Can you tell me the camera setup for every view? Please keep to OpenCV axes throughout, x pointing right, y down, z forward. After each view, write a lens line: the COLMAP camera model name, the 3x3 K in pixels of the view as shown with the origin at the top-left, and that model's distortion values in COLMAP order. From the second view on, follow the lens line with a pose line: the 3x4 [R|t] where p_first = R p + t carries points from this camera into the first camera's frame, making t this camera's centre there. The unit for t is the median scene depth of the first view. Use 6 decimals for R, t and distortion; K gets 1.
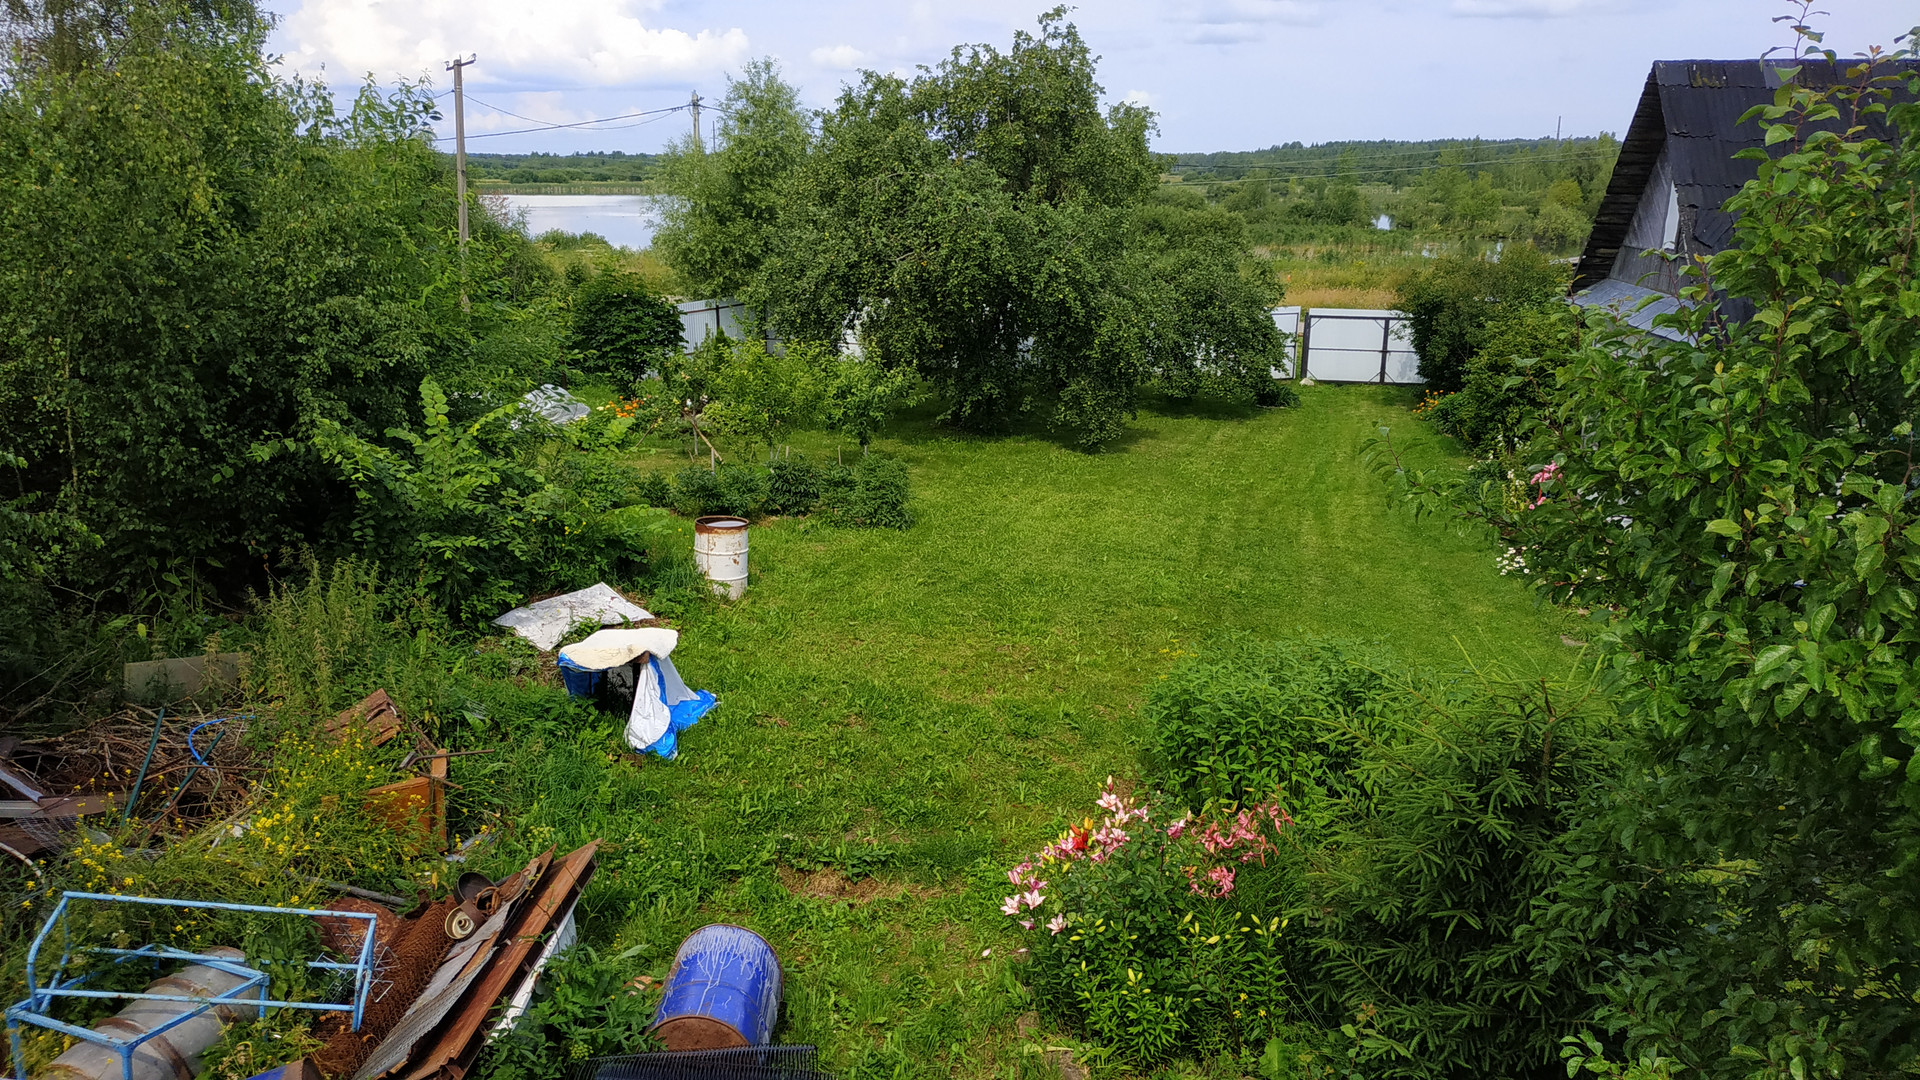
lens RADIAL K [[1377.4, 0, 946.6], [0, 1377.4, 552.2], [0, 0, 1]] dist [0.025239, -0.061371]
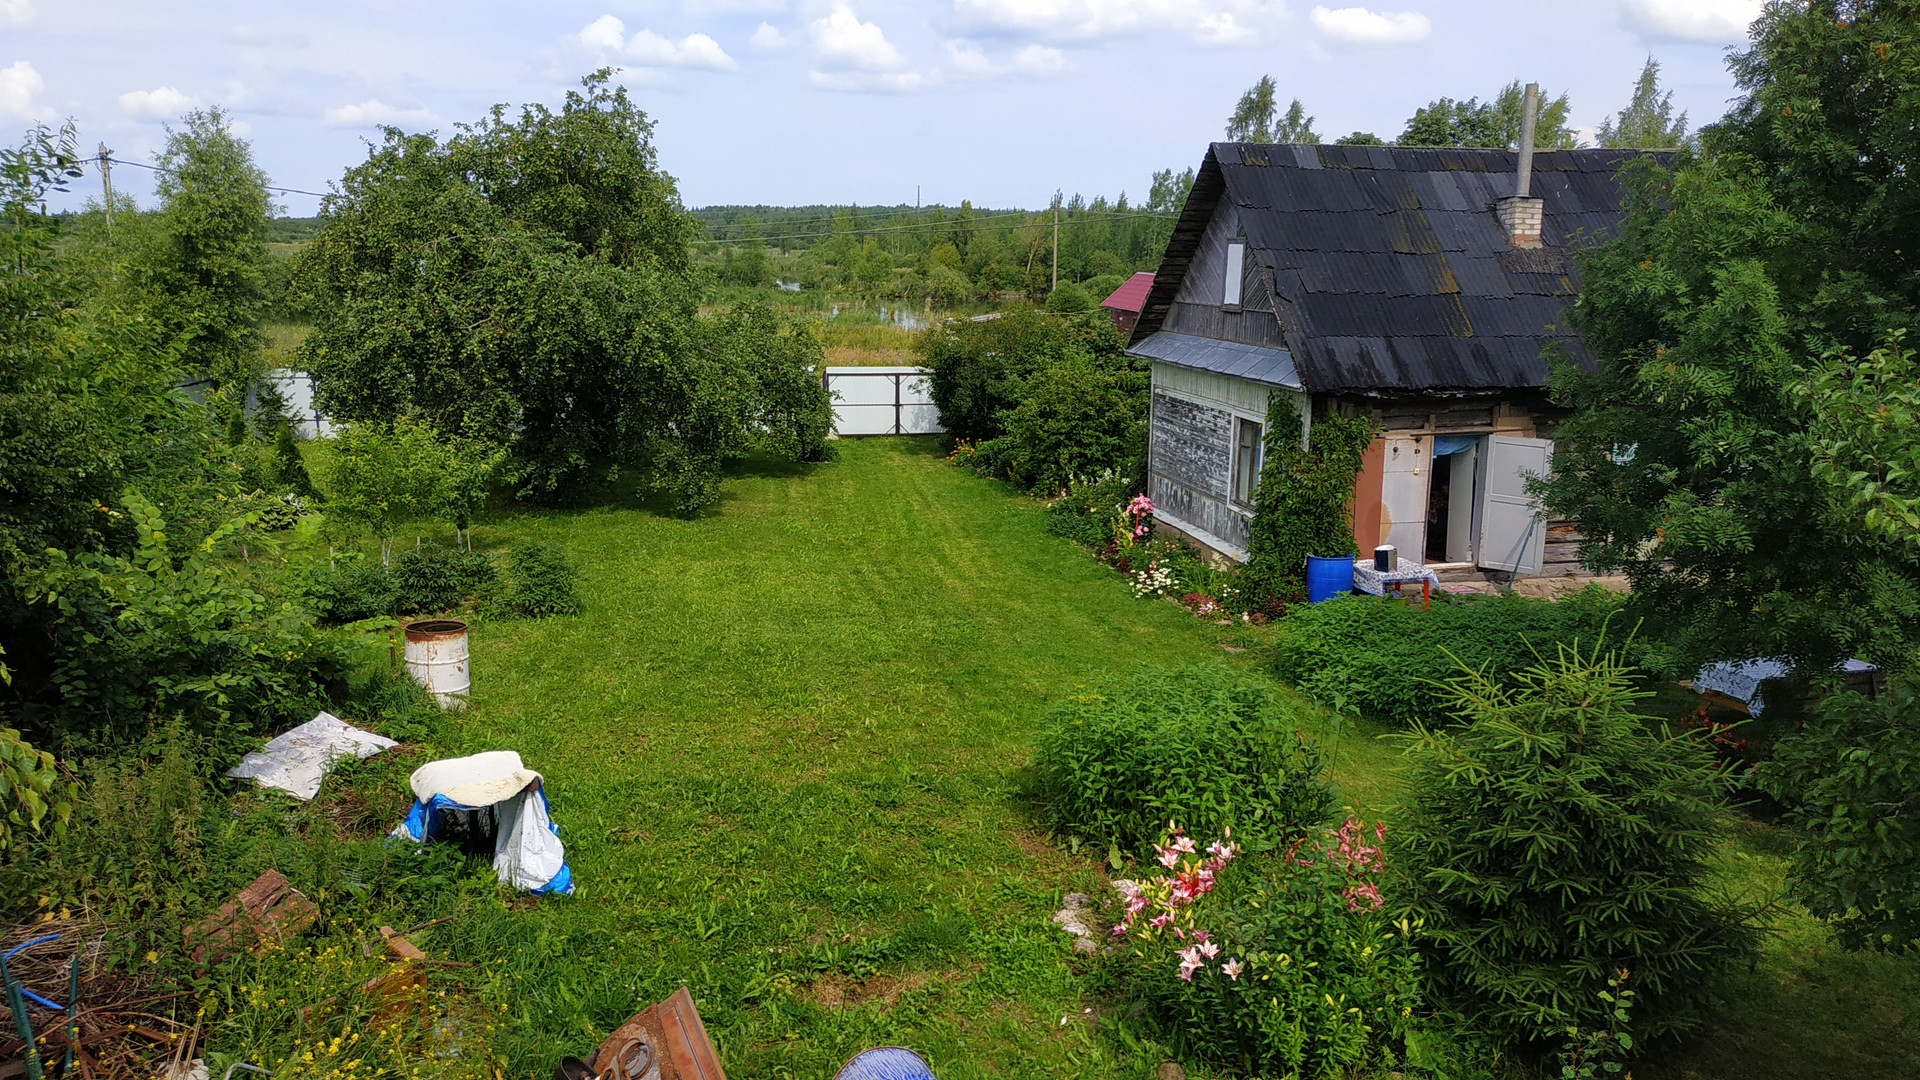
lens RADIAL K [[1377.4, 0, 926.9], [0, 1377.4, 558.6], [0, 0, 1]] dist [0.025239, -0.061371]
pose [[0.913860, -0.089752, 0.395985, -0.128951], [0.104934, 0.994337, -0.016798, -0.010222], [-0.392235, 0.056903, 0.918103, 0.033460]]
